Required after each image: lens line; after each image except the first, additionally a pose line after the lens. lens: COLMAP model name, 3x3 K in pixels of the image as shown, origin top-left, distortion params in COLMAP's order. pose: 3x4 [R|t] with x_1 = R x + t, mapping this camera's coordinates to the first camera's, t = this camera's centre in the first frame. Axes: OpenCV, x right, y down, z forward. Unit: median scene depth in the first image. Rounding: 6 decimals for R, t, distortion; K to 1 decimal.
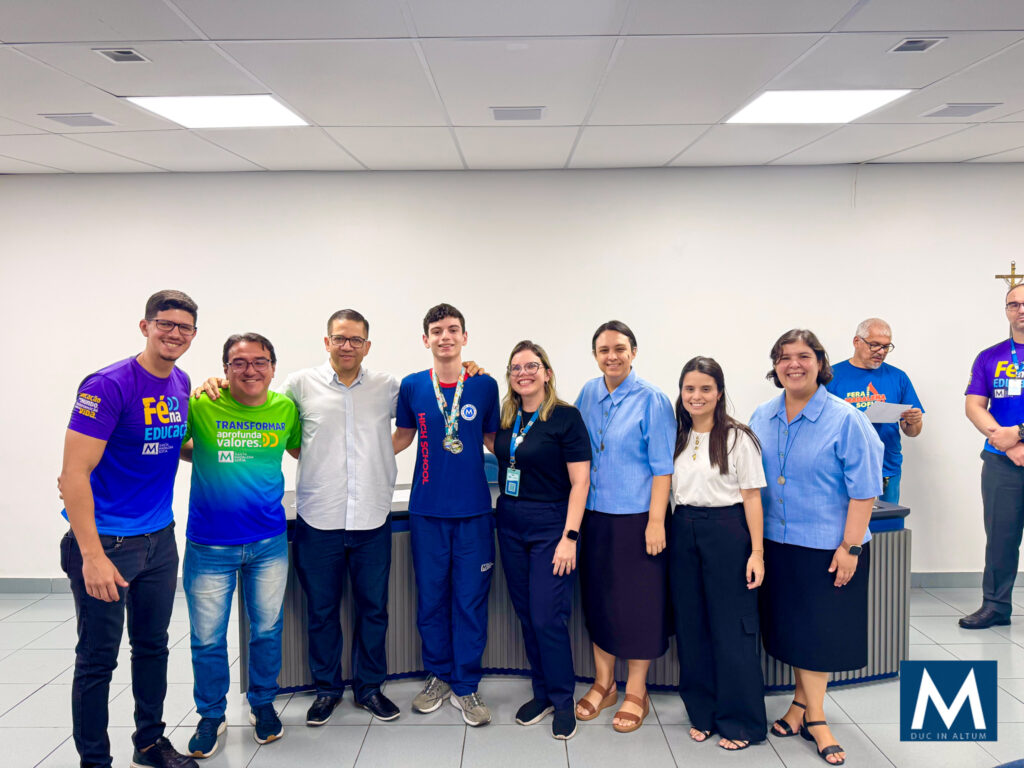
lens RADIAL K [[726.9, 0, 511.5], [0, 726.9, 382.4], [0, 0, 1]] dist [0.007651, -0.020600]
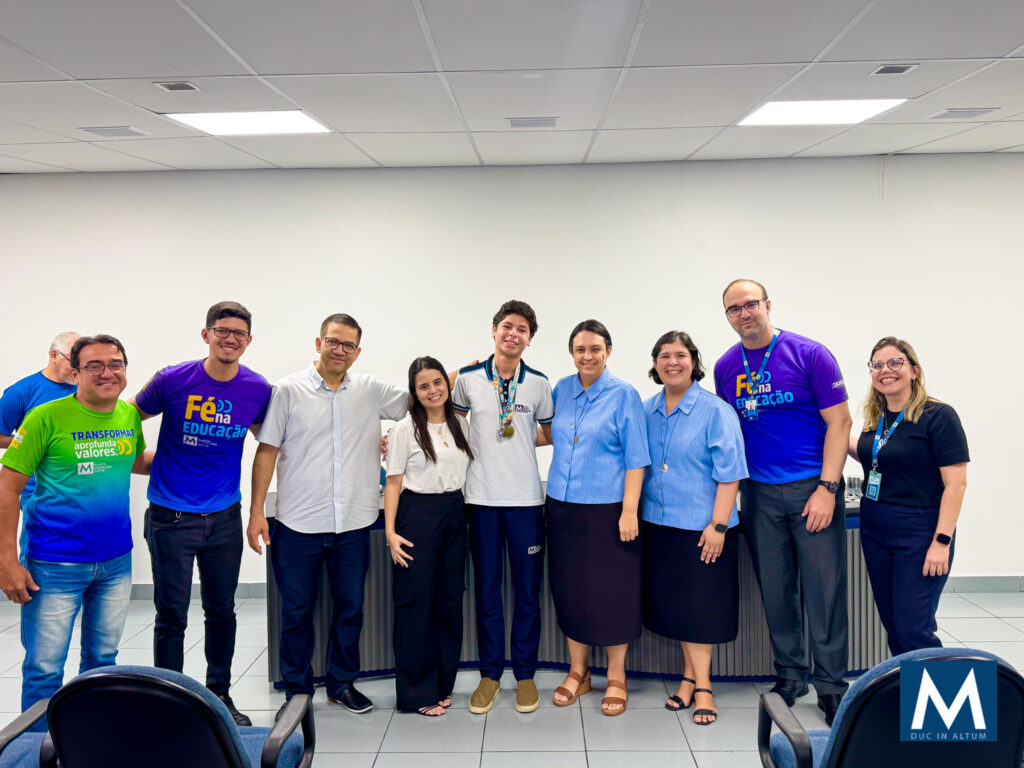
lens RADIAL K [[859.0, 0, 511.6], [0, 859.0, 376.3], [0, 0, 1]] dist [0.013833, -0.024836]
pose [[0.999767, -0.006399, -0.020617, 0.000025], [0.006124, 0.999892, -0.013365, 0.009705], [0.020700, 0.013236, 0.999698, -0.212521]]
